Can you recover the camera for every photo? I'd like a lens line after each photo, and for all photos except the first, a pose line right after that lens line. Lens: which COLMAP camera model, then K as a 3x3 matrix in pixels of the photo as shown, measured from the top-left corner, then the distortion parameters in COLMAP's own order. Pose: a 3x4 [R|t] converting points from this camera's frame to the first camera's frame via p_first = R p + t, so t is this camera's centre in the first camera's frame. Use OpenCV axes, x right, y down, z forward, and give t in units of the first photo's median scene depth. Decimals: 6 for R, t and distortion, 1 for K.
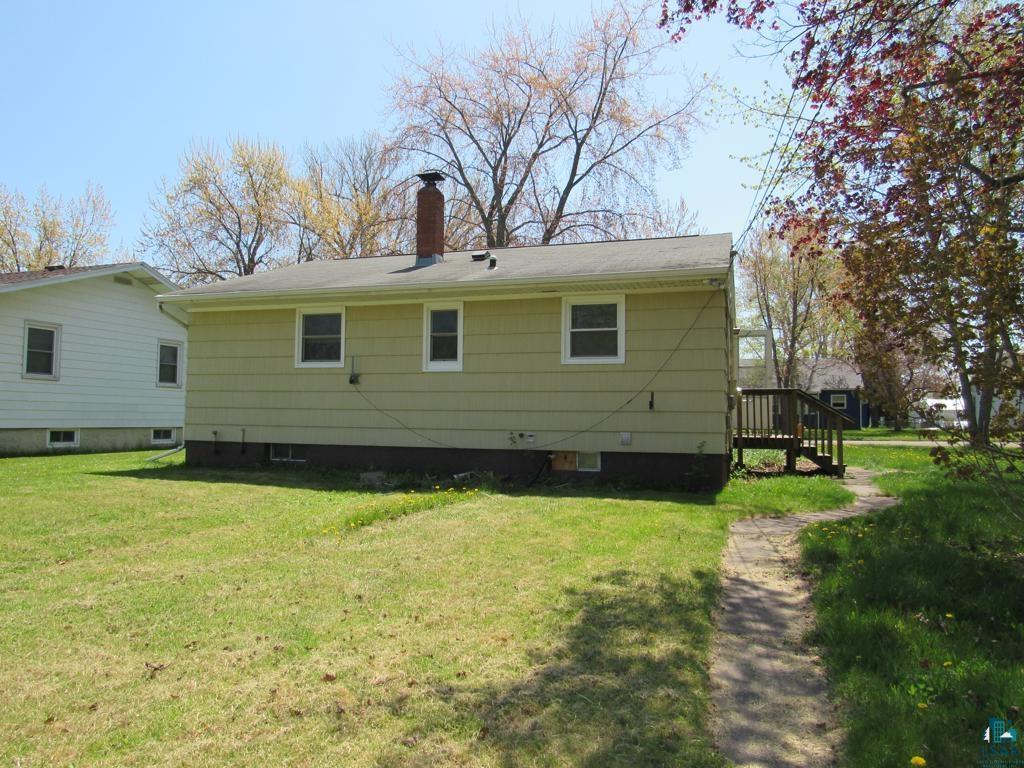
lens RADIAL K [[742.1, 0, 514.8], [0, 742.1, 382.1], [0, 0, 1]] dist [-0.032588, 0.004044]
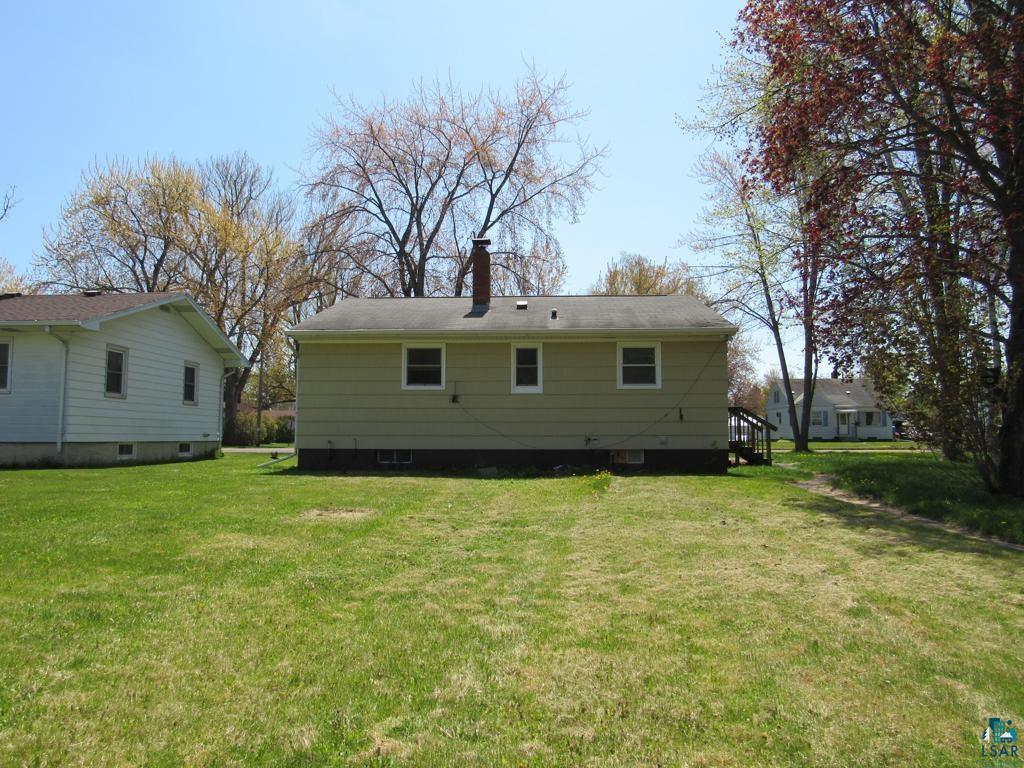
lens RADIAL K [[742.1, 0, 509.1], [0, 742.1, 390.2], [0, 0, 1]] dist [-0.032588, 0.004044]
pose [[0.964715, 0.005975, 0.263227, -0.463628], [-0.002429, 0.999902, -0.013796, -0.001409], [-0.263284, 0.012670, 0.964635, -0.292888]]
